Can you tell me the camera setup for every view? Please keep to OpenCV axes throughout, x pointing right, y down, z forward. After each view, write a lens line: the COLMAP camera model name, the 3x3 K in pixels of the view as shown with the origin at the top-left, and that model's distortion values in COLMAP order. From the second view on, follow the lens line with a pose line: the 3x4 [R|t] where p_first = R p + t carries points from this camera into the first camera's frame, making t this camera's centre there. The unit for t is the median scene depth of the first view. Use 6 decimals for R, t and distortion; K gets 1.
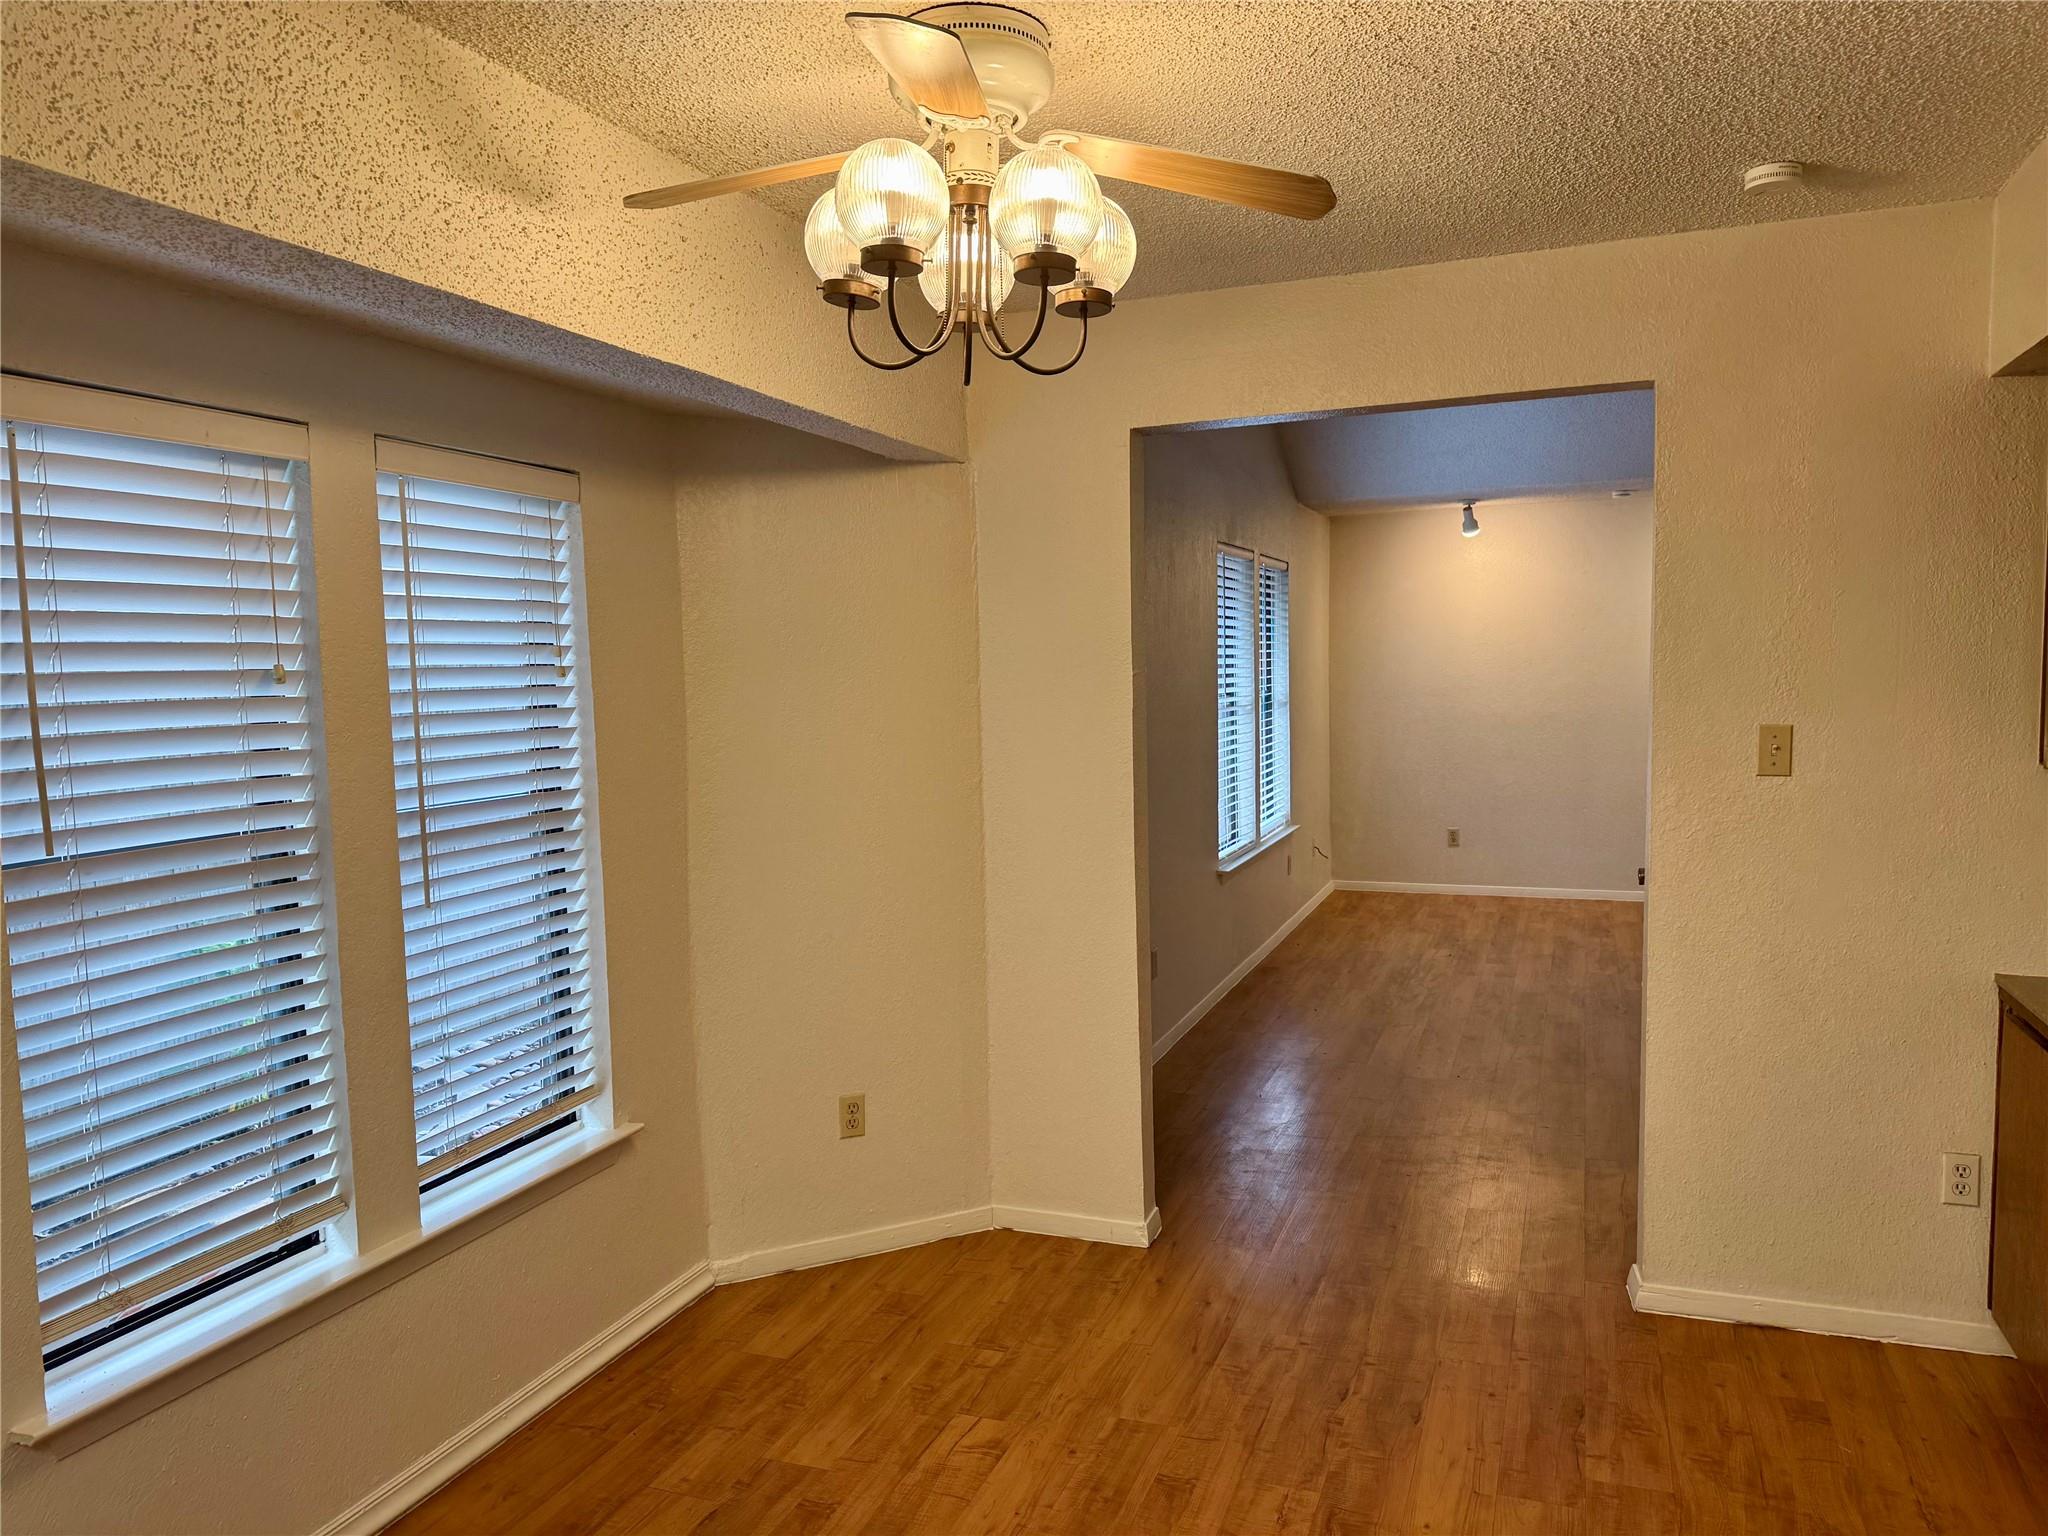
lens RADIAL K [[1431.9, 0, 1028.7], [0, 1431.9, 781.5], [0, 0, 1]] dist [0.036952, -0.039600]
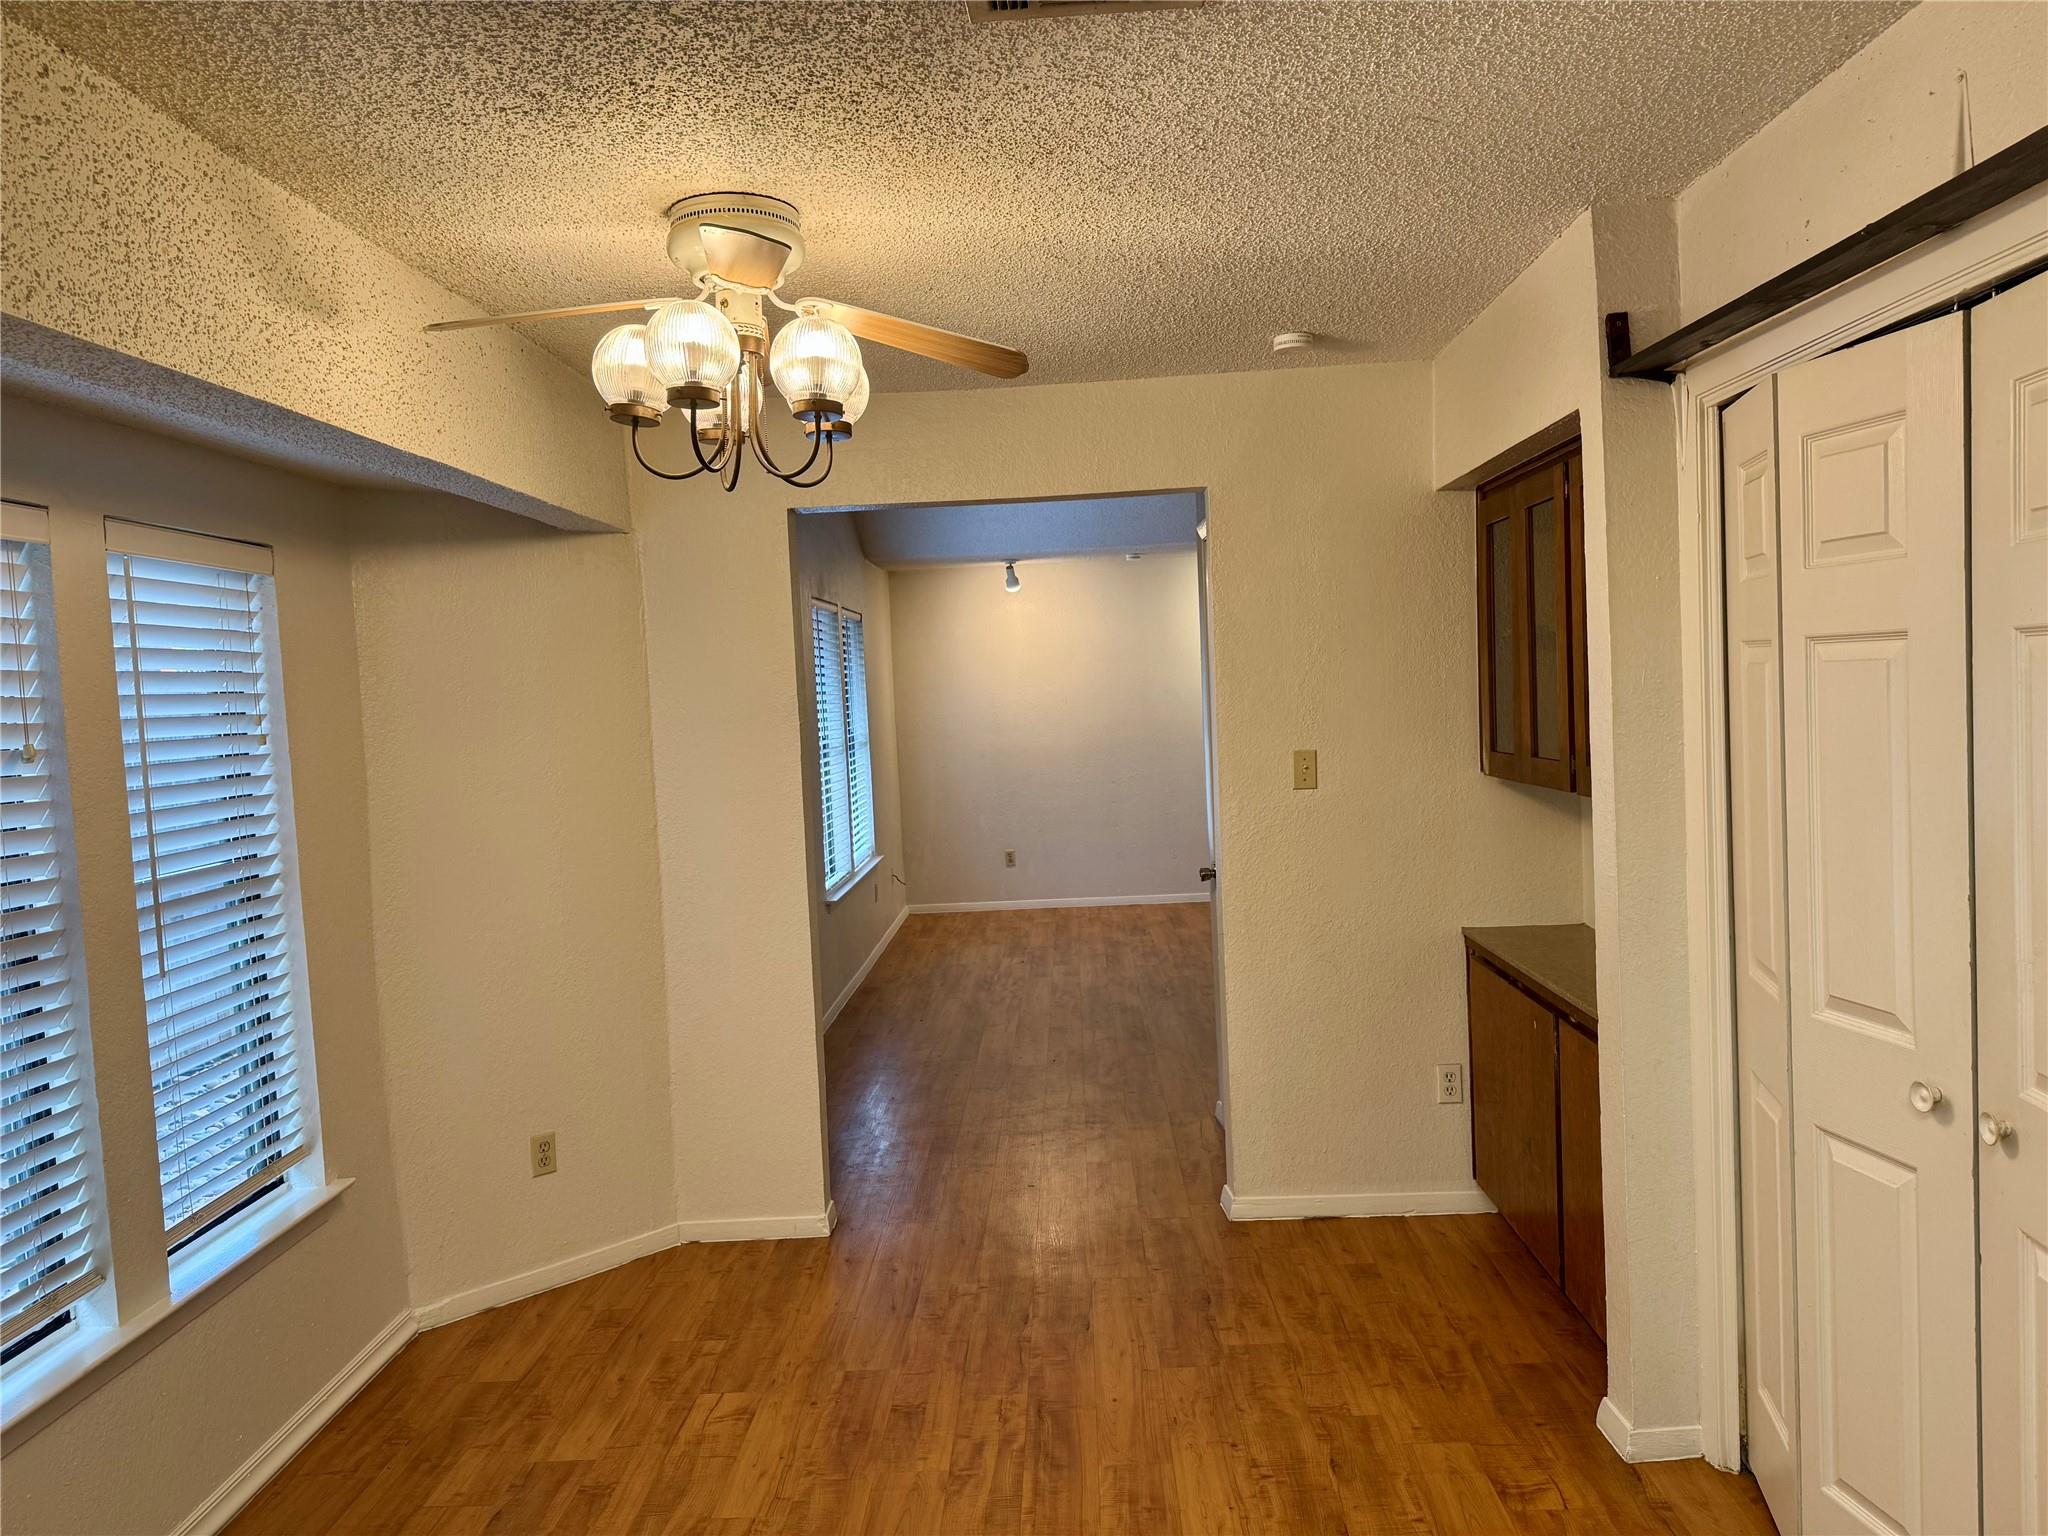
lens RADIAL K [[1431.9, 0, 1012.3], [0, 1431.9, 775.6], [0, 0, 1]] dist [0.036952, -0.039600]
pose [[0.945839, -0.041605, 0.321959, -0.157597], [0.051504, 0.998424, -0.022288, -0.000757], [-0.320524, 0.037663, 0.946491, -0.145629]]
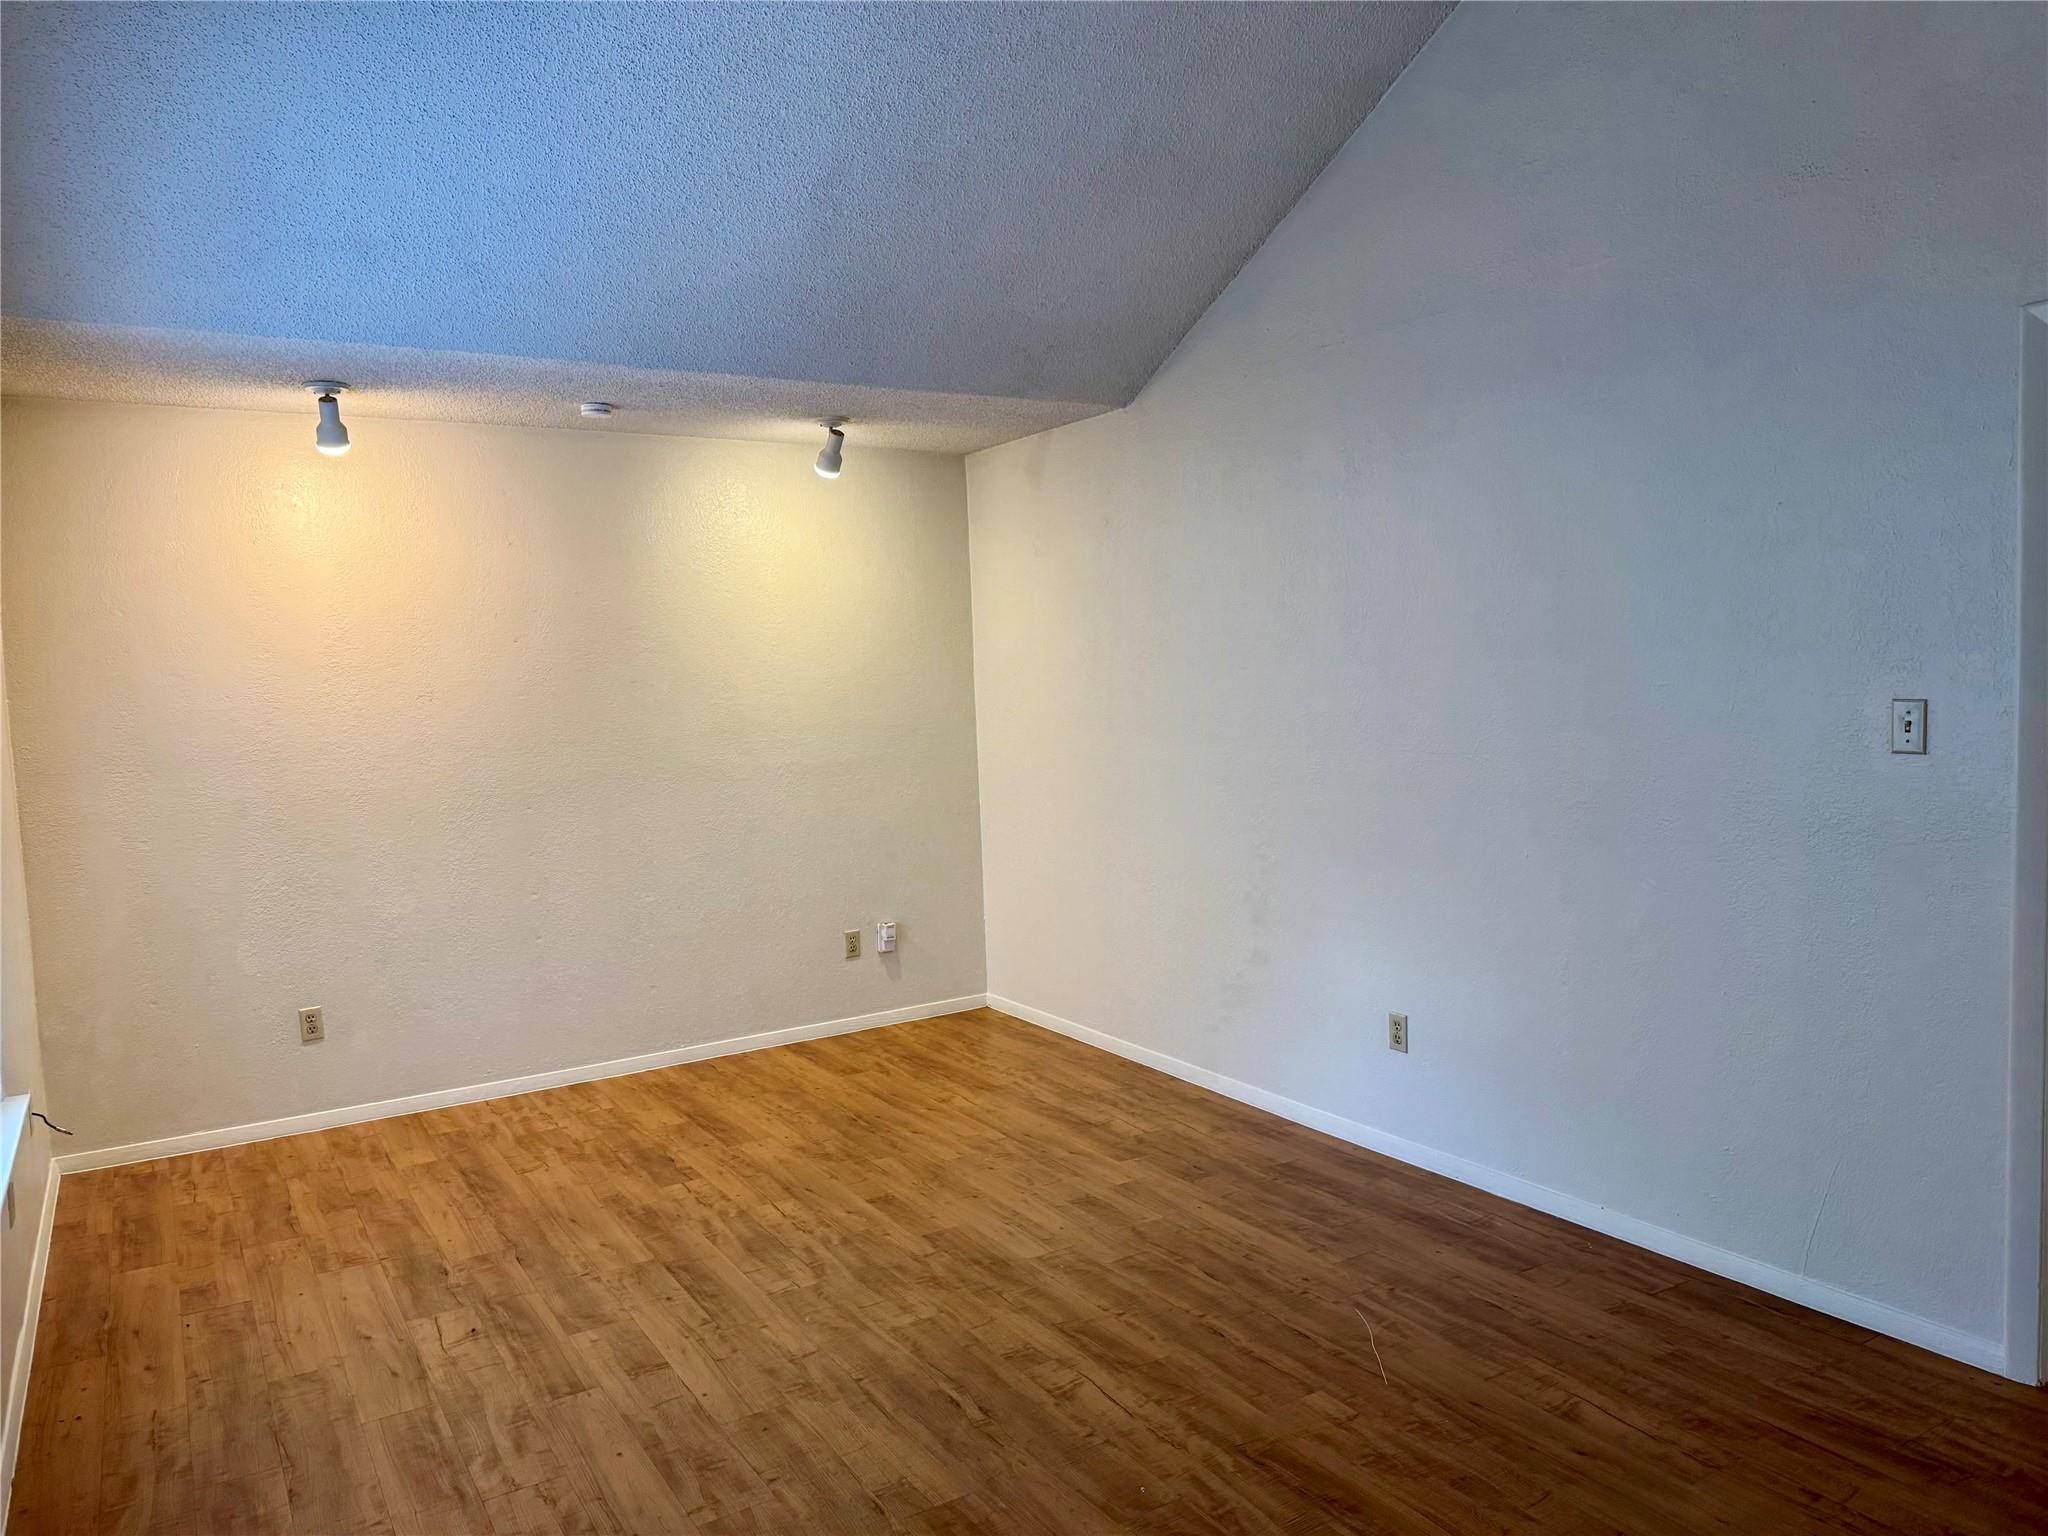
lens RADIAL K [[1431.9, 0, 1016.5], [0, 1431.9, 777.0], [0, 0, 1]] dist [0.036952, -0.039600]
pose [[0.596422, -0.061082, 0.800344, 0.078412], [0.088051, 0.996062, 0.010402, -0.098264], [-0.797827, 0.064267, 0.599451, 1.278812]]
